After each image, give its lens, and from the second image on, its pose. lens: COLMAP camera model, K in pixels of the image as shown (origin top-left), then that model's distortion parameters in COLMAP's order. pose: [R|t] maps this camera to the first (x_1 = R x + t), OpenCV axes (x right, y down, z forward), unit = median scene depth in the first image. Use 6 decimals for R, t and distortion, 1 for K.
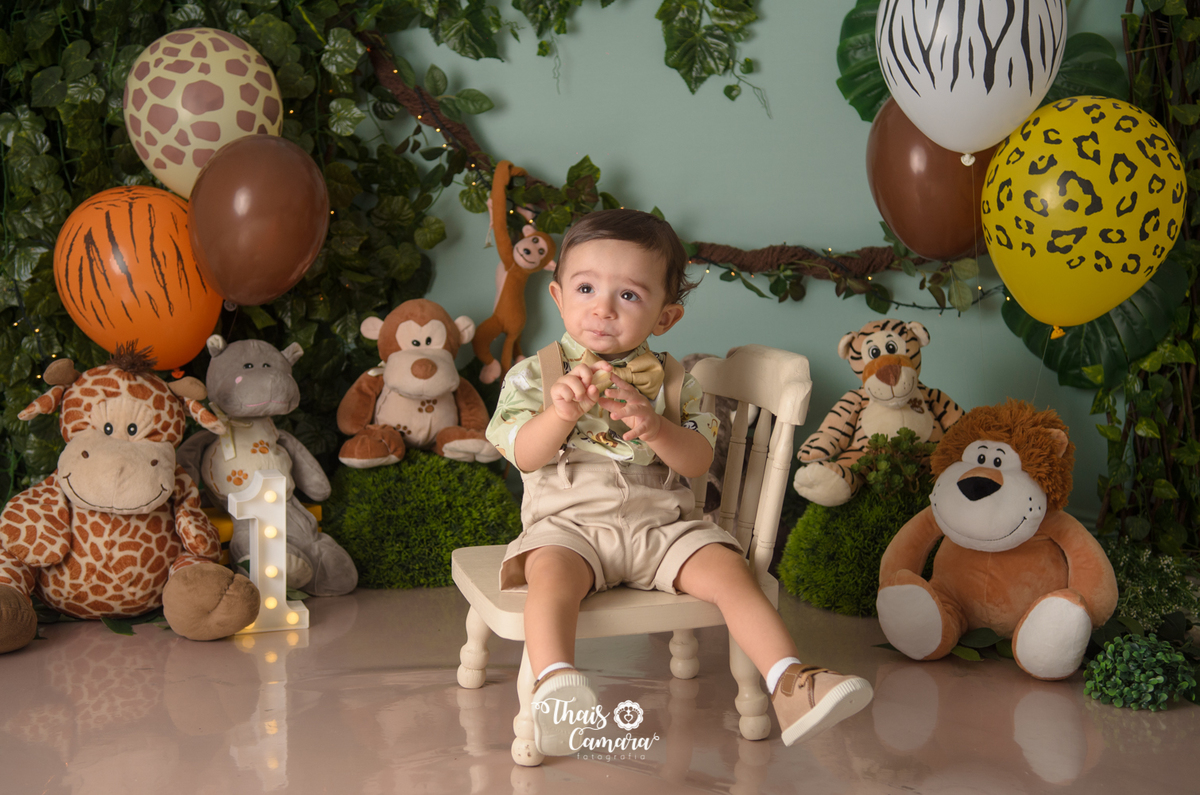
lens RADIAL K [[1700.3, 0, 601.8], [0, 1700.3, 392.4], [0, 0, 1]] dist [0.114687, 0.000000]
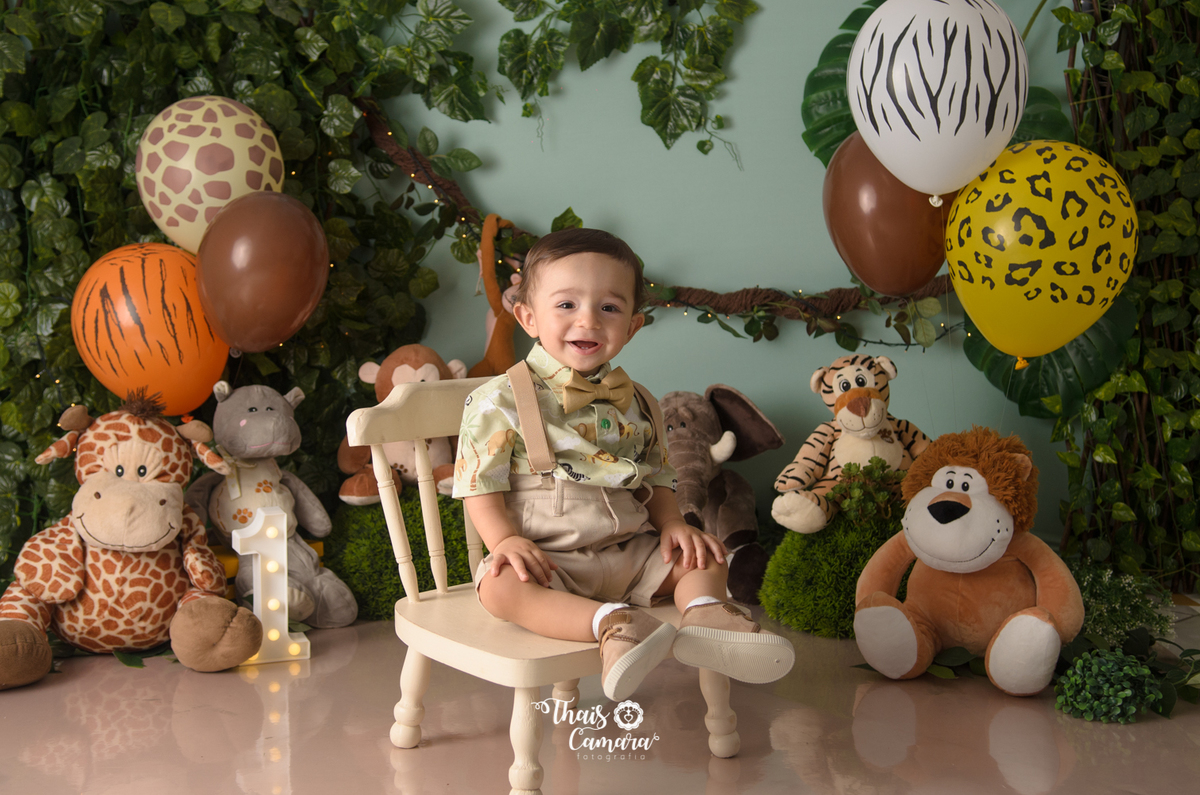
lens RADIAL K [[1561.8, 0, 581.0], [0, 1561.8, 354.5], [0, 0, 1]] dist [0.047802, 0.000000]
pose [[0.999787, -0.018846, -0.008447, 0.005126], [0.018338, 0.998229, -0.056586, 0.008651], [0.009499, 0.056419, 0.998362, 0.031877]]
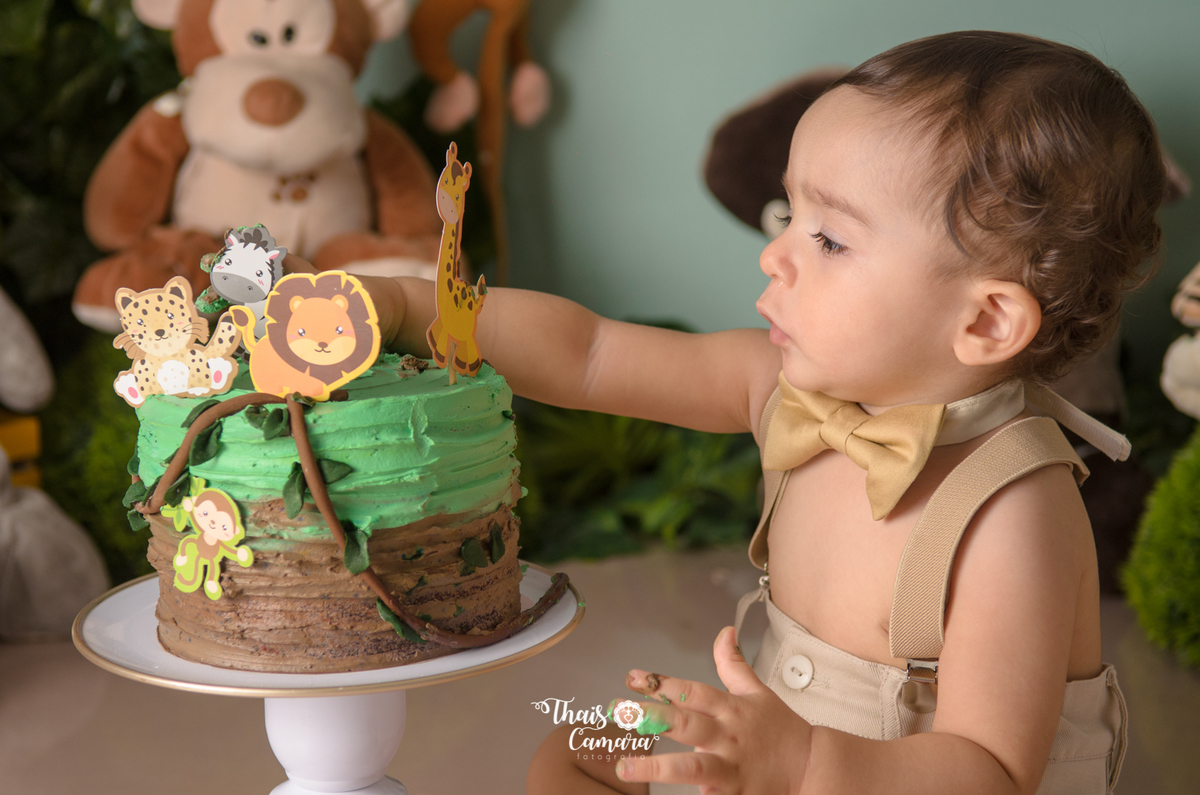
lens RADIAL K [[2740.7, 0, 614.5], [0, 2740.7, 355.9], [0, 0, 1]] dist [0.257600, 0.000000]
pose [[0.996211, 0.002168, -0.086939, 0.039149], [0.004779, 0.996814, 0.079620, -0.003674], [0.086834, -0.079734, 0.993027, 0.331007]]
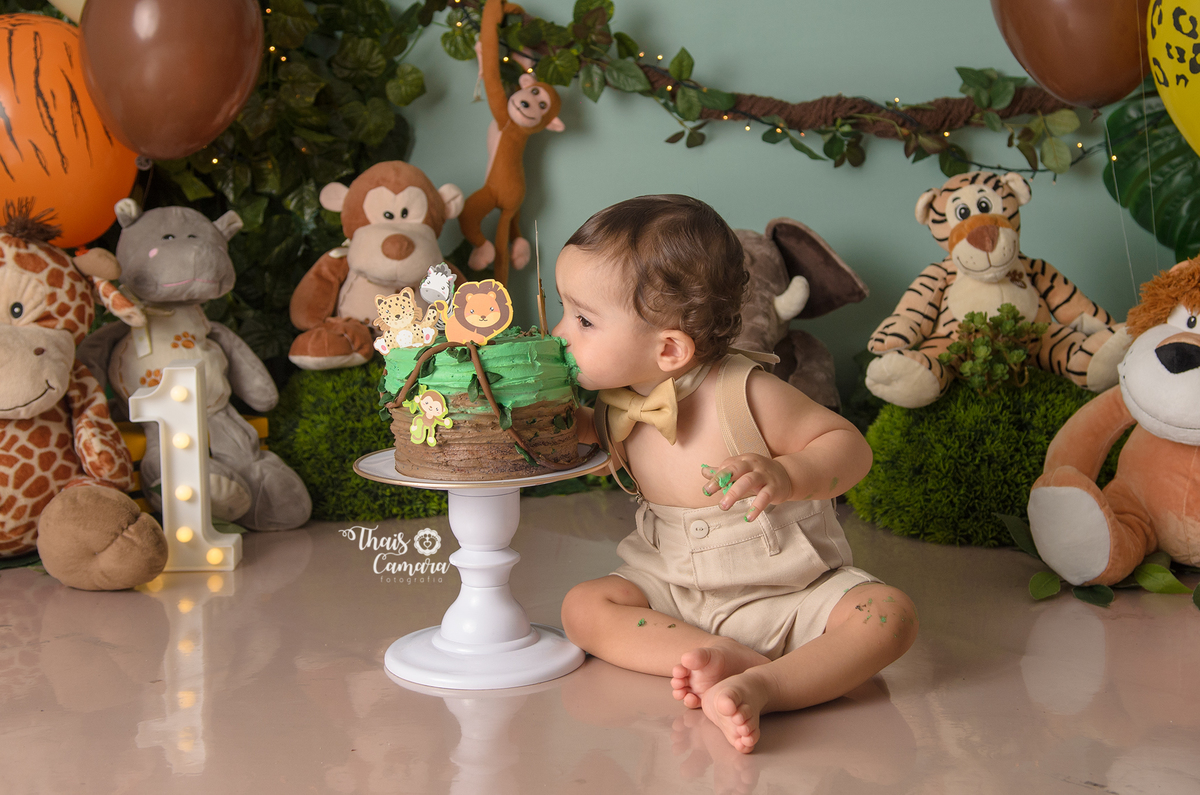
lens RADIAL K [[1612.1, 0, 636.3], [0, 1612.1, 319.3], [0, 0, 1]] dist [0.049214, 0.000000]
pose [[0.999790, -0.012752, 0.016043, -0.004853], [0.013204, 0.999508, -0.028441, 0.044462], [-0.015673, 0.028647, 0.999467, 0.248359]]
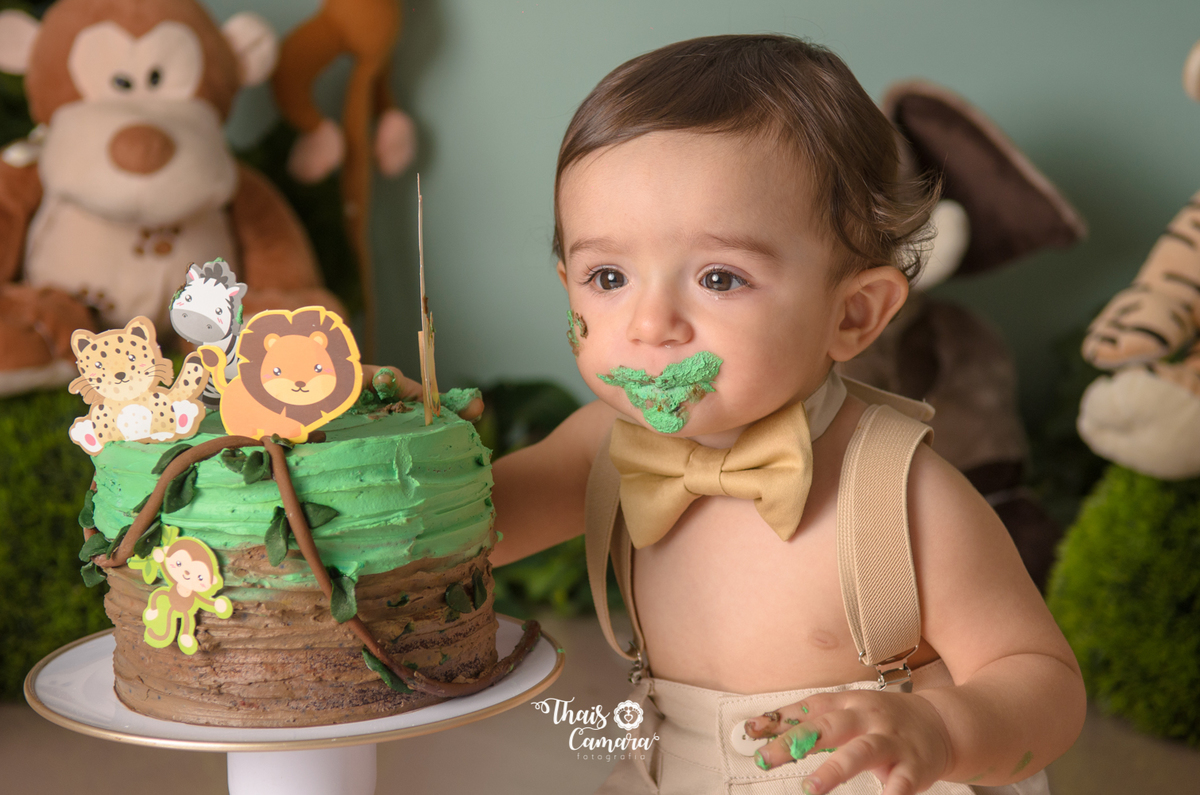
lens RADIAL K [[2914.1, 0, 660.5], [0, 2914.1, 416.3], [0, 0, 1]] dist [0.252640, 0.000000]
pose [[0.999600, -0.018362, 0.021498, 0.000652], [0.016825, 0.997434, 0.069590, 0.003891], [-0.022720, -0.069200, 0.997344, 0.316010]]
